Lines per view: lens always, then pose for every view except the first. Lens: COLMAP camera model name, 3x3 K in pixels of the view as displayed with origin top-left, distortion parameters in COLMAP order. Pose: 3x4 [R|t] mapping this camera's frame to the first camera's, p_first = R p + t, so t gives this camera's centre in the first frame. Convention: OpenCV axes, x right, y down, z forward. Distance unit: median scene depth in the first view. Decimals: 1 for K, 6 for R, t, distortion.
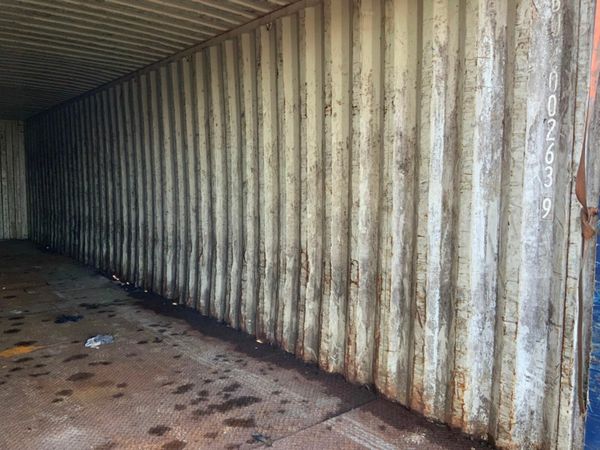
lens RADIAL K [[493.6, 0, 300.0], [0, 493.6, 225.0], [0, 0, 1]] dist [0.108946, -0.219879]
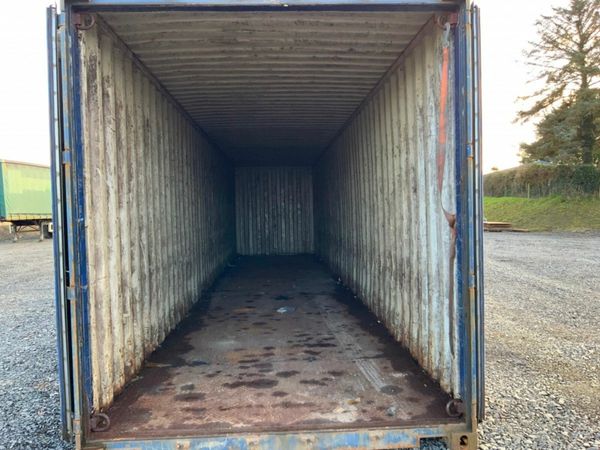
lens RADIAL K [[493.6, 0, 300.0], [0, 493.6, 225.0], [0, 0, 1]] dist [0.108946, -0.219879]
pose [[0.808324, -0.009662, -0.588658, 0.674892], [-0.022418, 0.998635, -0.047176, 0.048125], [0.588310, 0.051330, 0.807004, -0.293792]]
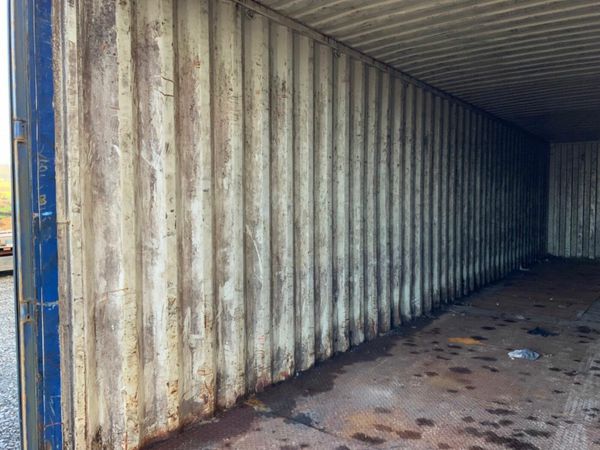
lens RADIAL K [[493.6, 0, 300.0], [0, 493.6, 225.0], [0, 0, 1]] dist [0.108946, -0.219879]
pose [[0.259137, 0.041414, -0.964952, 0.565310], [-0.082869, 0.996349, 0.020508, -0.019911], [0.962279, 0.074650, 0.261623, 0.332327]]
